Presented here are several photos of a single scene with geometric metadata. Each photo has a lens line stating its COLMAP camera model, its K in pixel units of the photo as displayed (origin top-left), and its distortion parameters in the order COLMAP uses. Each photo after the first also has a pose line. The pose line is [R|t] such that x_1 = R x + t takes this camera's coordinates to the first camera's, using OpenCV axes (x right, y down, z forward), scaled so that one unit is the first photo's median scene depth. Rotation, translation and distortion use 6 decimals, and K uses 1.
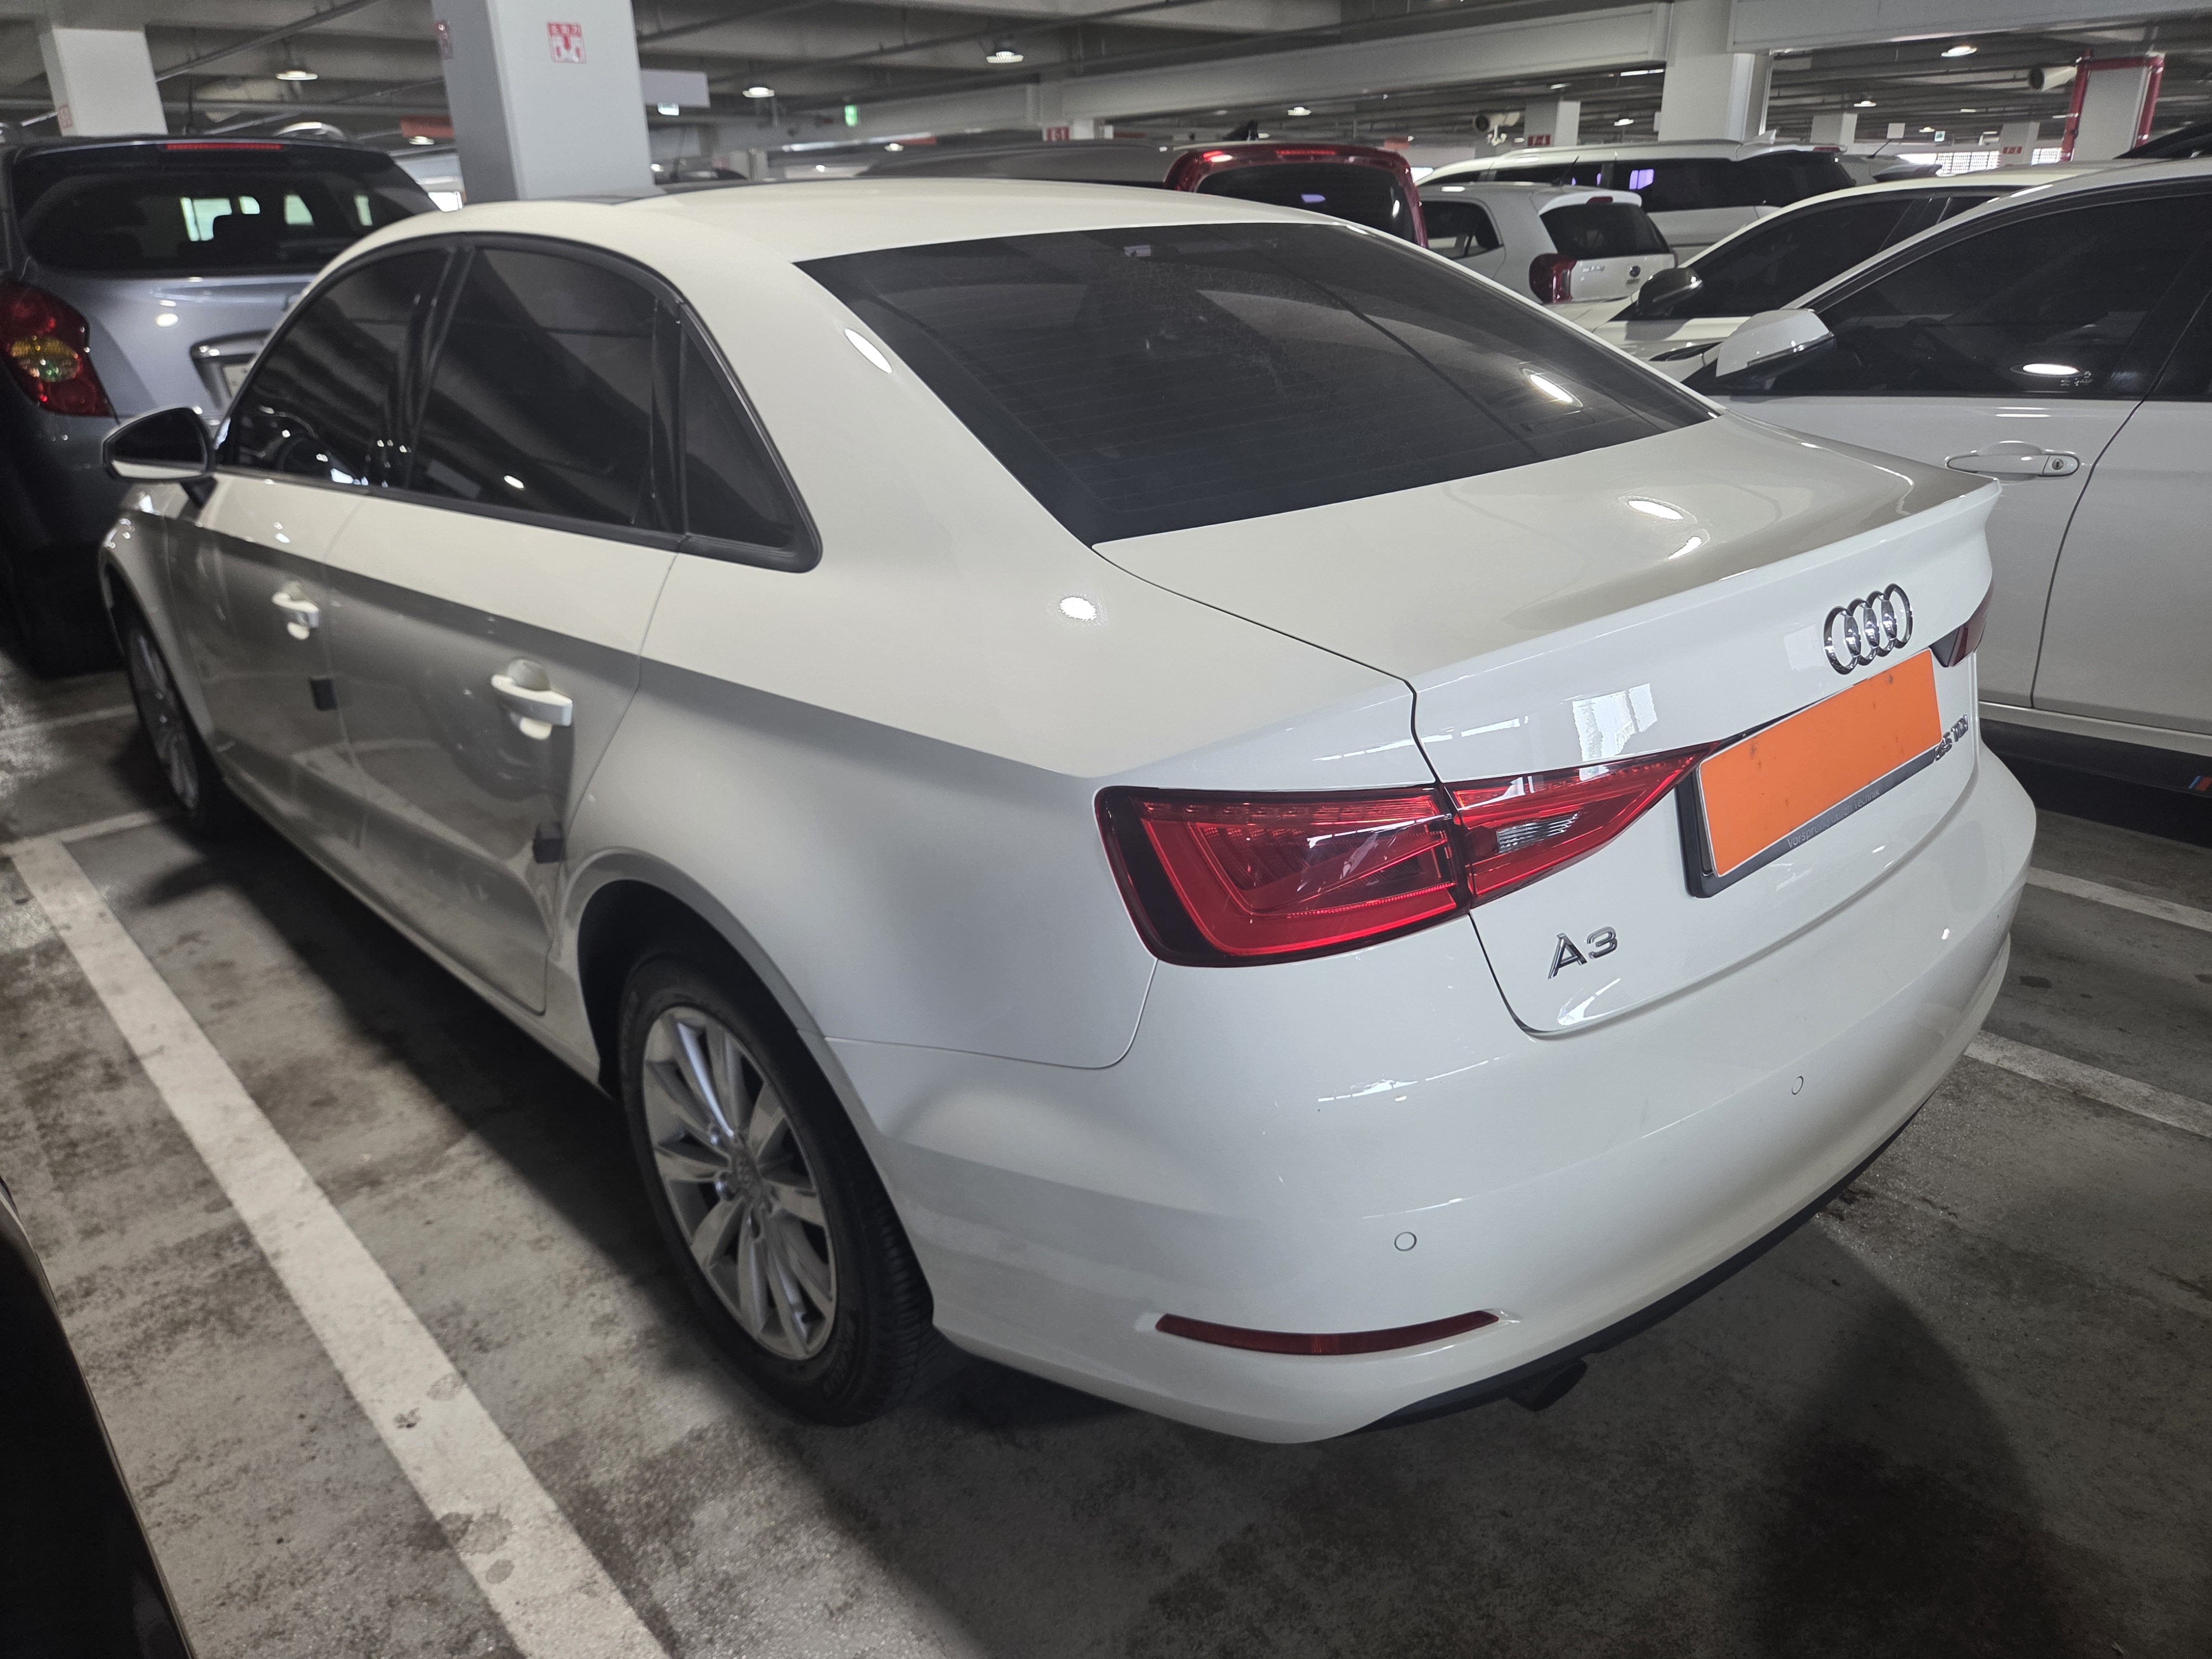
lens RADIAL K [[1508.0, 0, 1107.1], [0, 1508.0, 841.1], [0, 0, 1]] dist [0.059184, -0.059294]
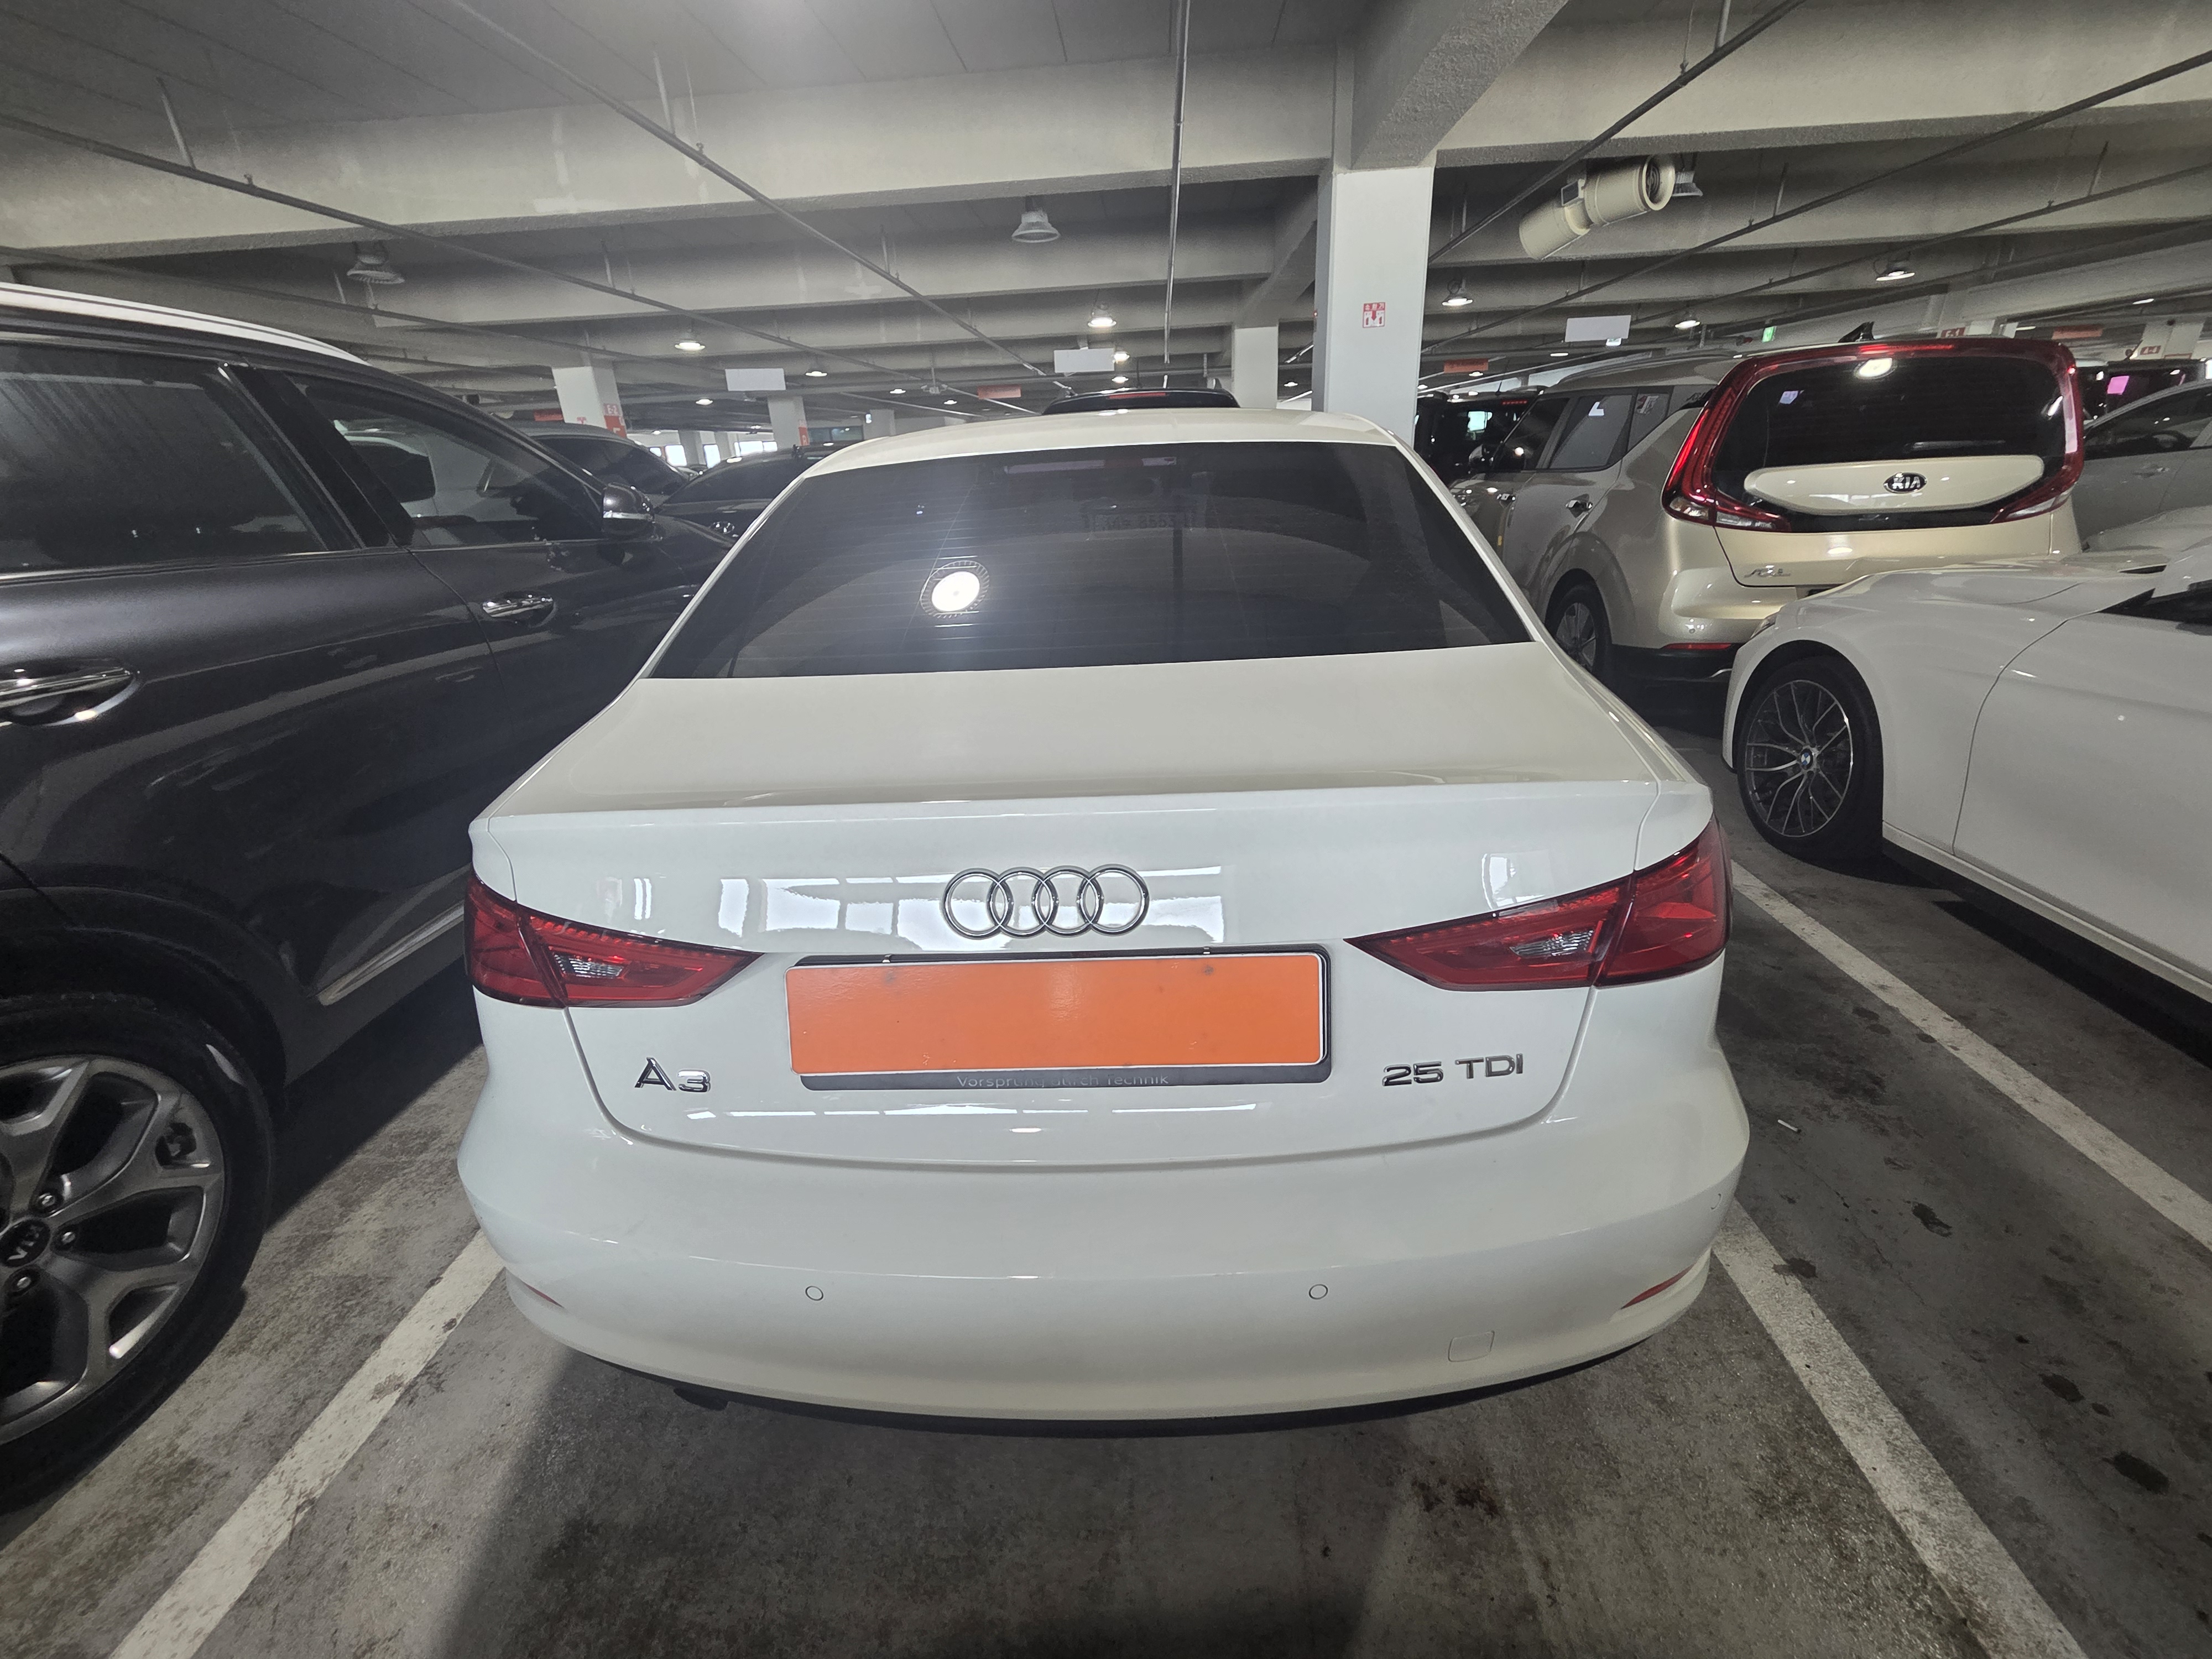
lens RADIAL K [[919.2, 0, 1114.7], [0, 919.2, 830.2], [0, 0, 1]] dist [-0.003137, 0.002438]
pose [[0.704614, 0.263653, -0.658792, 1.758282], [-0.241329, 0.962107, 0.126927, -0.521125], [0.667293, 0.069551, 0.741541, 1.222190]]
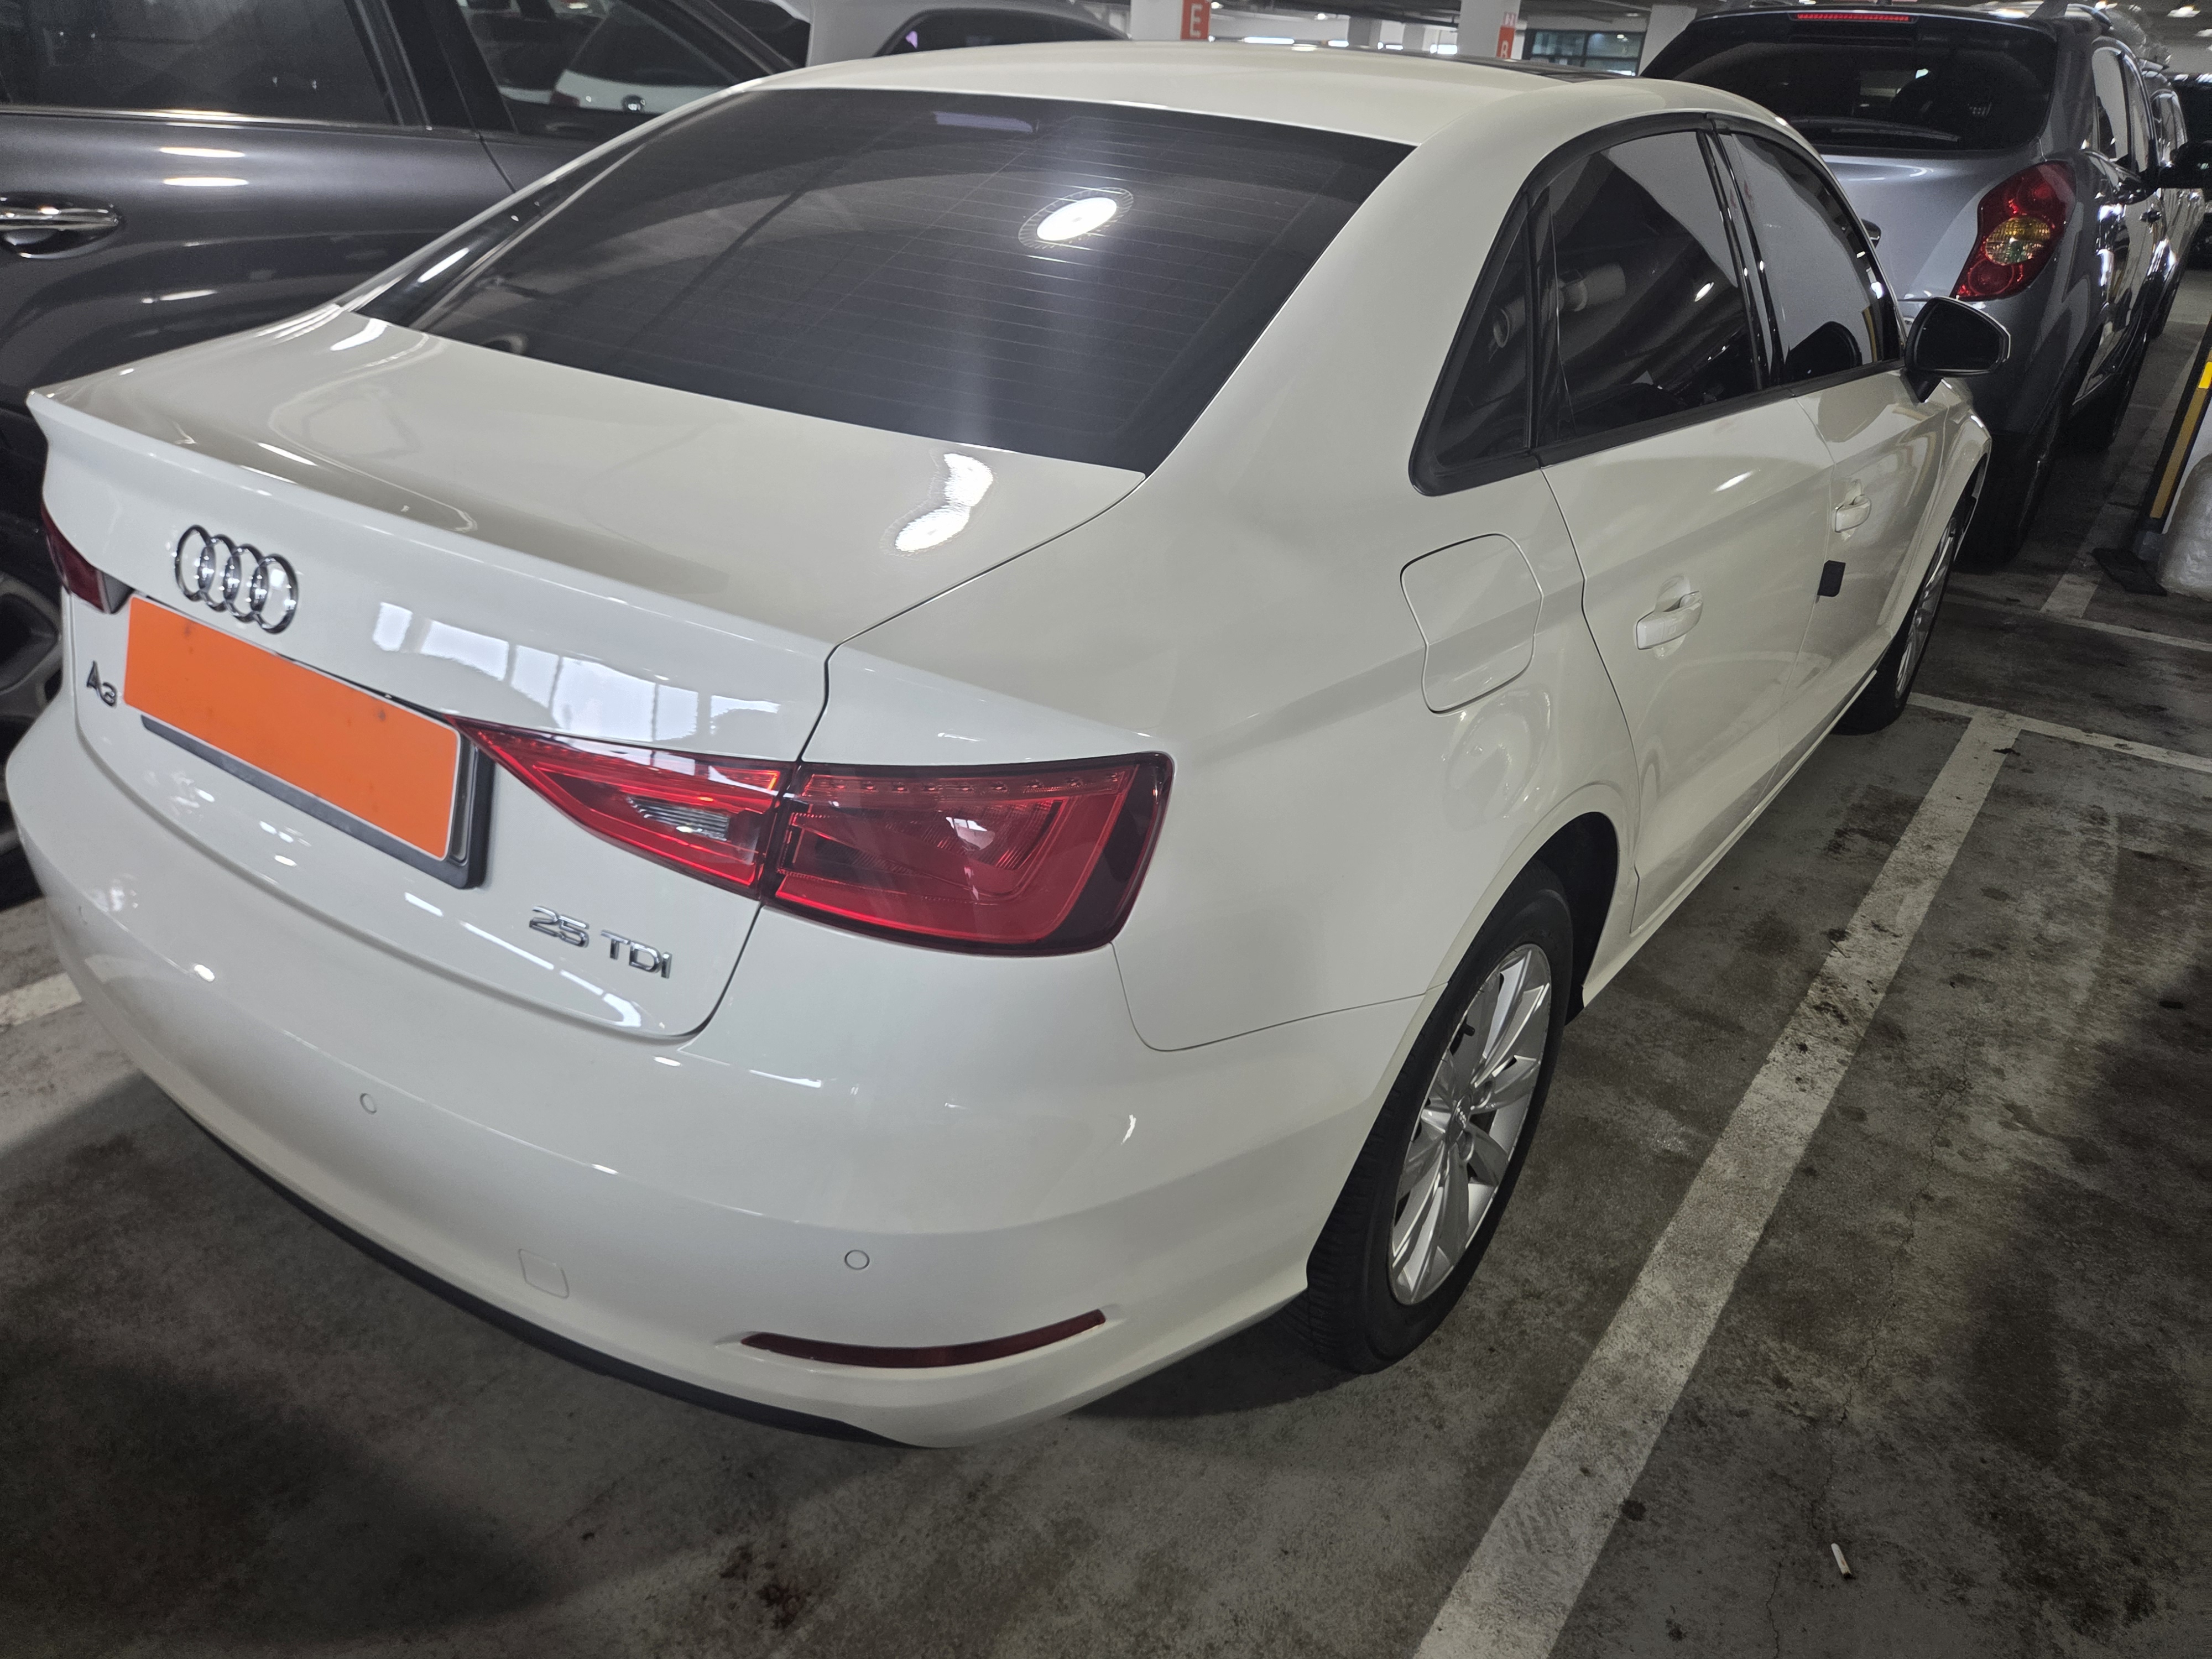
lens RADIAL K [[1508.0, 0, 1089.6], [0, 1508.0, 874.0], [0, 0, 1]] dist [0.059184, -0.059294]
pose [[0.191823, 0.486589, -0.852312, 2.776526], [-0.419705, 0.825693, 0.376933, -1.041792], [0.887159, 0.285415, 0.362611, 2.316739]]
